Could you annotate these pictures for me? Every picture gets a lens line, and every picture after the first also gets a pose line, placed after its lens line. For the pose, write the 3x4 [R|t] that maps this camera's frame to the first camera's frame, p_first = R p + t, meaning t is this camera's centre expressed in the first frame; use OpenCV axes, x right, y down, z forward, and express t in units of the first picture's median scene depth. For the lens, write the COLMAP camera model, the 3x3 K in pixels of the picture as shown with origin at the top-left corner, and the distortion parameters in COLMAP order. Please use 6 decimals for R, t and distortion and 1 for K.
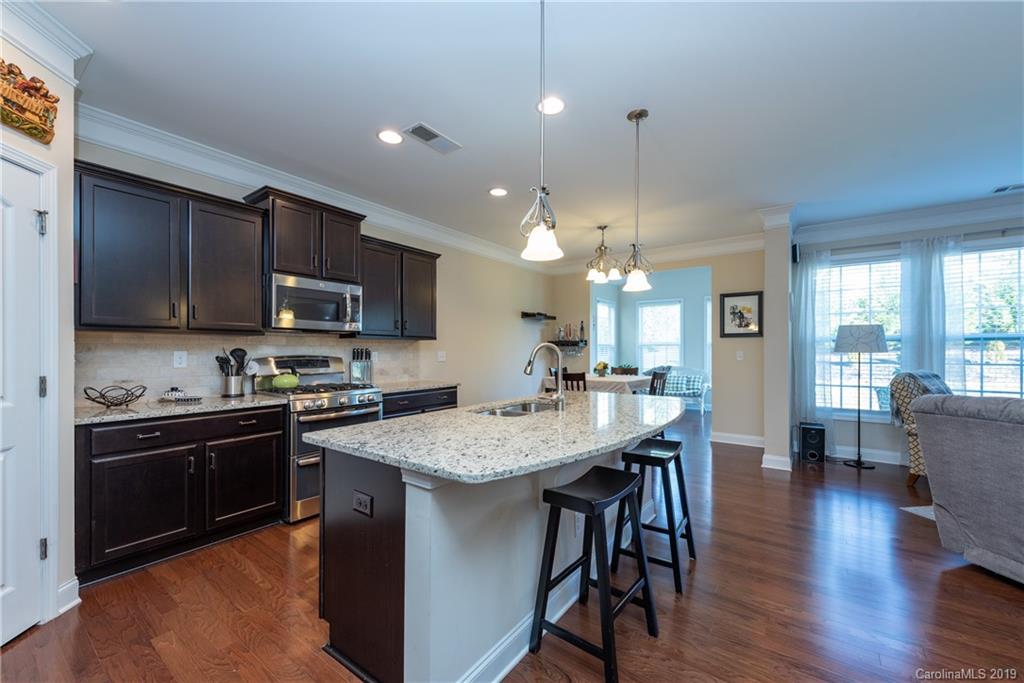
lens RADIAL K [[406.6, 0, 509.3], [0, 406.6, 354.0], [0, 0, 1]] dist [0.005201, -0.003343]
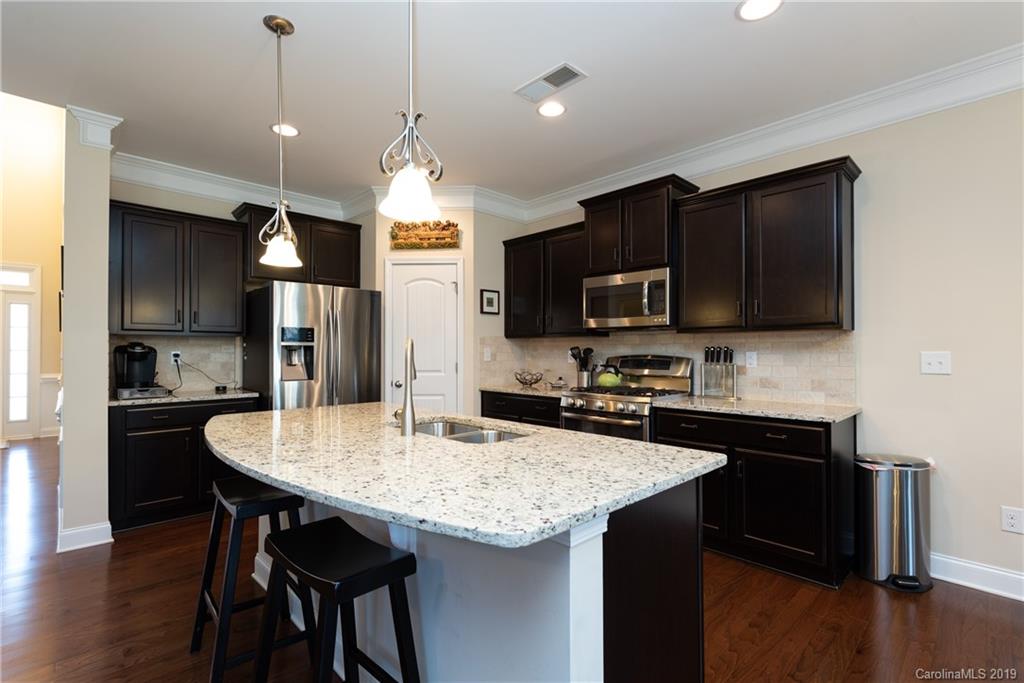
lens RADIAL K [[459.6, 0, 505.0], [0, 459.6, 347.3], [0, 0, 1]] dist [-0.006383, 0.001840]
pose [[-0.177874, -0.006568, -0.984031, 0.558303], [-0.007550, 0.999957, -0.005309, -0.005714], [0.984024, 0.006485, -0.177916, 0.854901]]
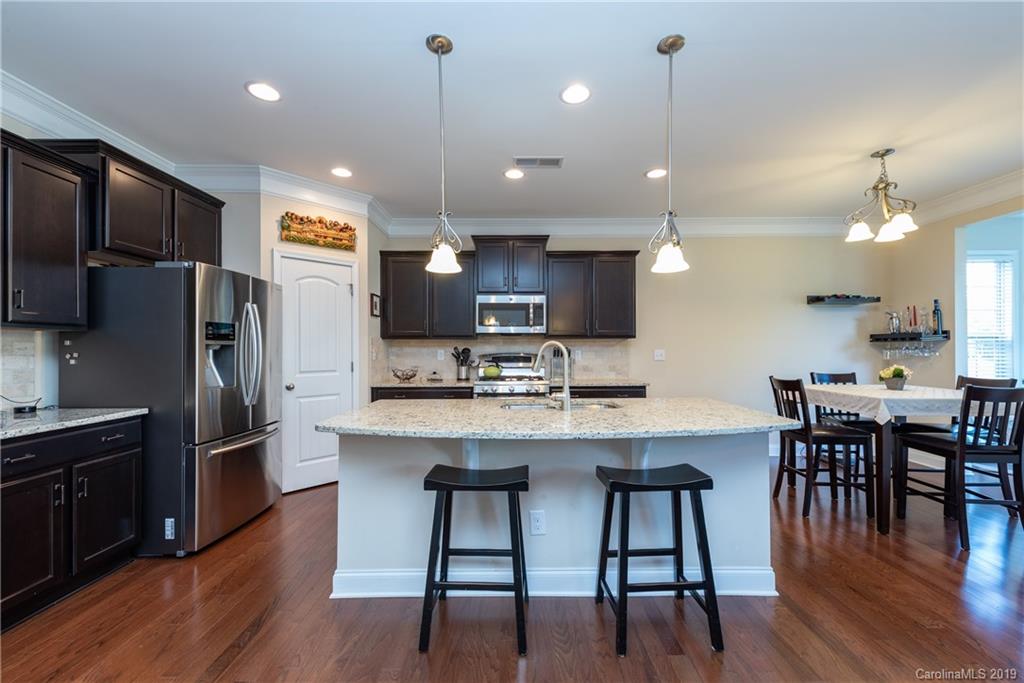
lens RADIAL K [[406.6, 0, 510.2], [0, 406.6, 349.7], [0, 0, 1]] dist [0.005201, -0.003343]
pose [[0.587038, -0.001640, -0.809558, 0.542254], [-0.003613, 0.999983, -0.004645, -0.001004], [0.809552, 0.005652, 0.587022, 0.220166]]
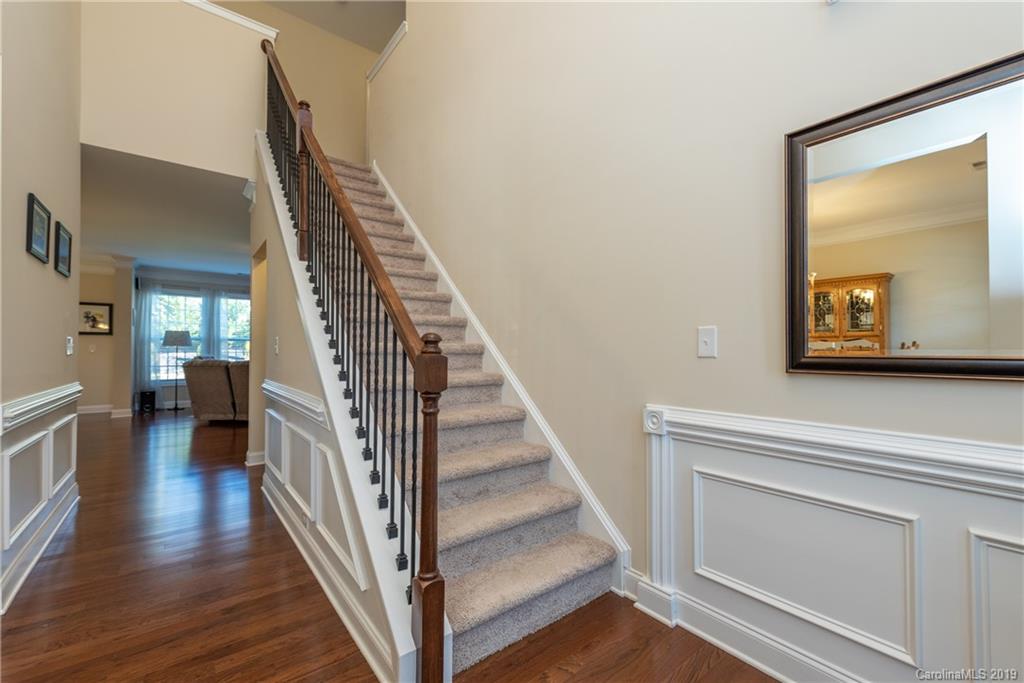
lens RADIAL K [[406.6, 0, 517.1], [0, 406.6, 345.4], [0, 0, 1]] dist [0.005201, -0.003343]
pose [[0.206957, 0.016265, 0.978215, -0.705307], [0.000053, 0.999862, -0.016636, 0.027115], [-0.978350, 0.003495, 0.206928, -1.009163]]
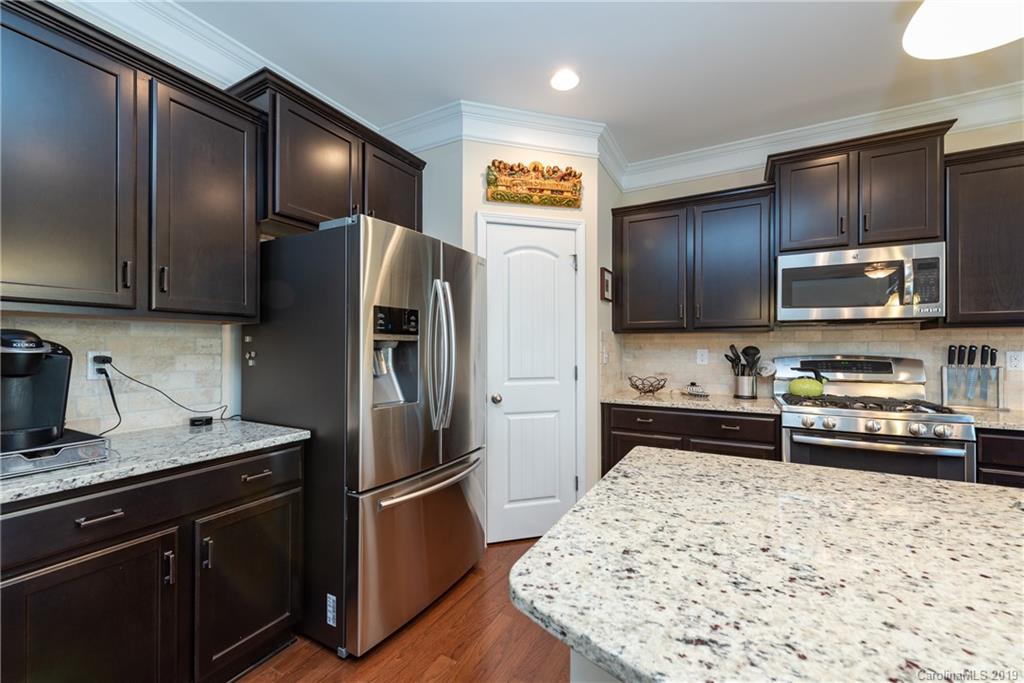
lens RADIAL K [[406.6, 0, 513.2], [0, 406.6, 343.5], [0, 0, 1]] dist [0.005201, -0.003343]
pose [[0.126283, -0.011314, -0.991930, 0.147584], [-0.008737, 0.999883, -0.012517, -0.003189], [0.991956, 0.010248, 0.126170, 0.305160]]
